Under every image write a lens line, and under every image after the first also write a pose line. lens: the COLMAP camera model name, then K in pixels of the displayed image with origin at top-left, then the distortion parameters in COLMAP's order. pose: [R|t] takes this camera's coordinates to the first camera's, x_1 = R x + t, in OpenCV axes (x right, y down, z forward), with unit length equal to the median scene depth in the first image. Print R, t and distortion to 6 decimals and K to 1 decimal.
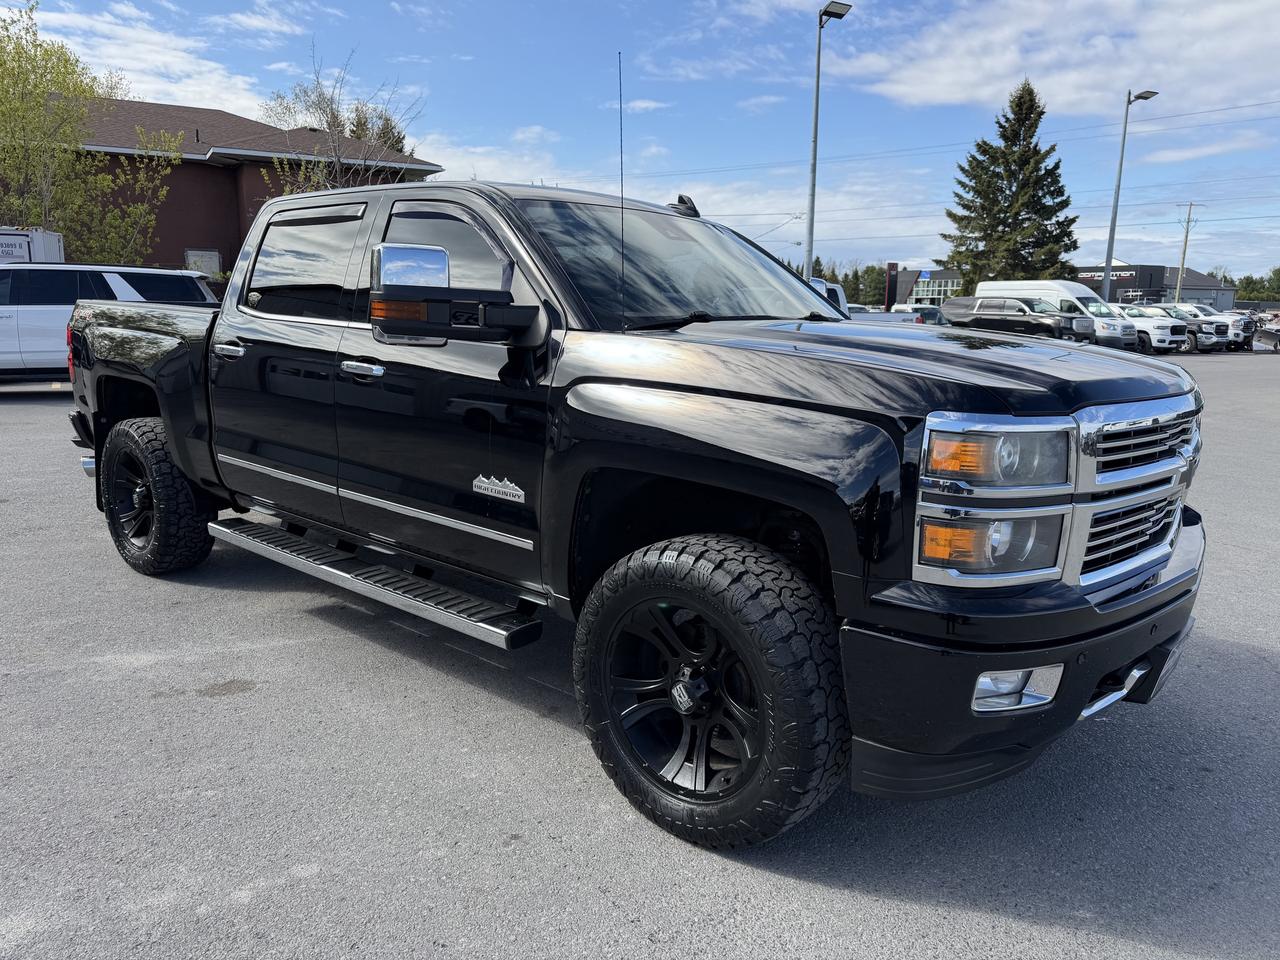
lens RADIAL K [[923.2, 0, 707.5], [0, 923.2, 483.4], [0, 0, 1]] dist [-0.002011, -0.003989]
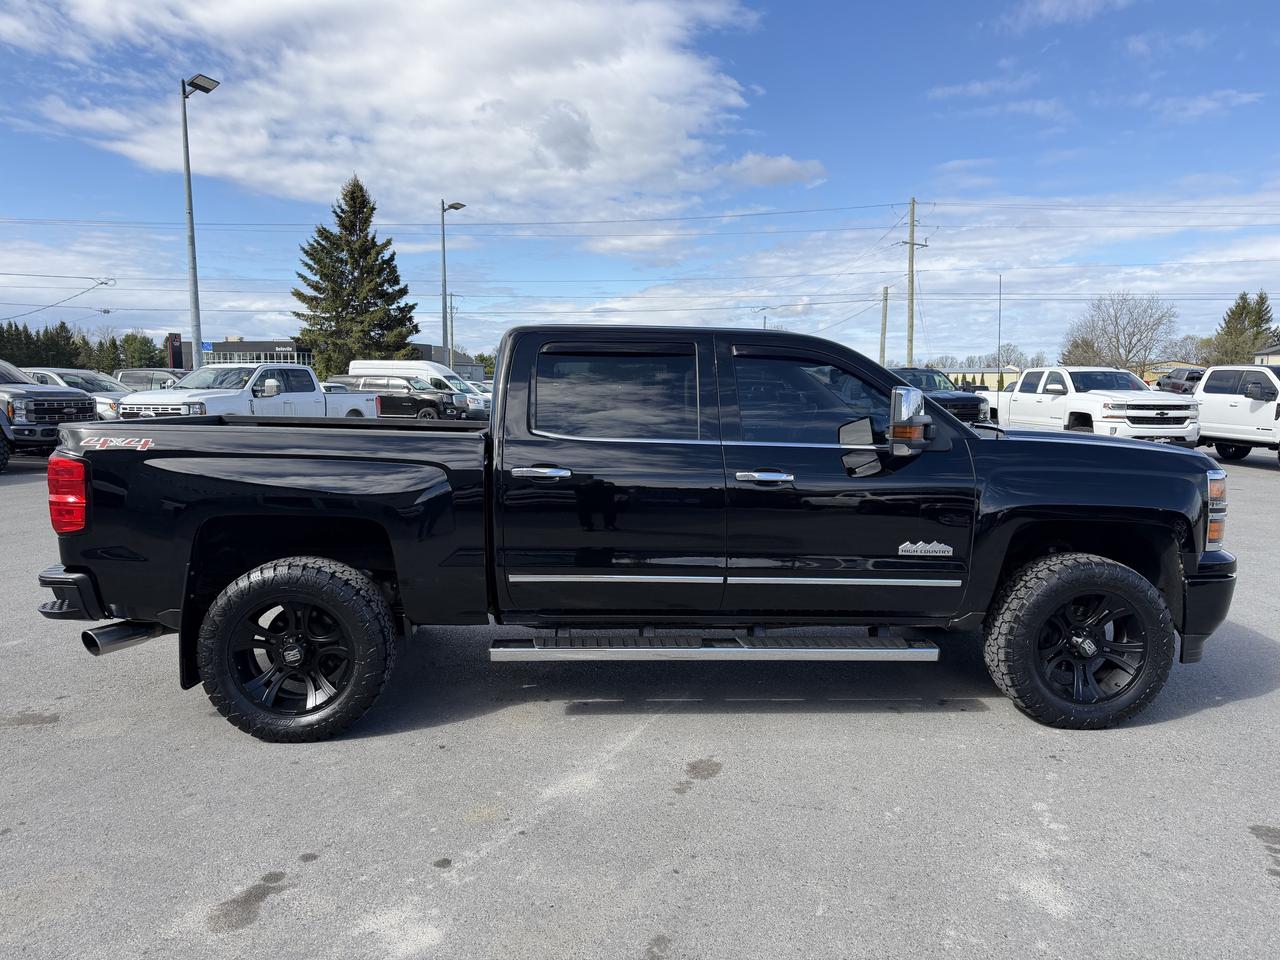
lens RADIAL K [[893.3, 0, 640.0], [0, 893.3, 480.0], [0, 0, 1]] dist [0.045519, -0.068070]
pose [[0.729698, -0.075016, 0.679642, -0.160586], [0.124729, 0.991890, -0.024434, -0.013199], [-0.672297, 0.102601, 0.733137, 0.028511]]
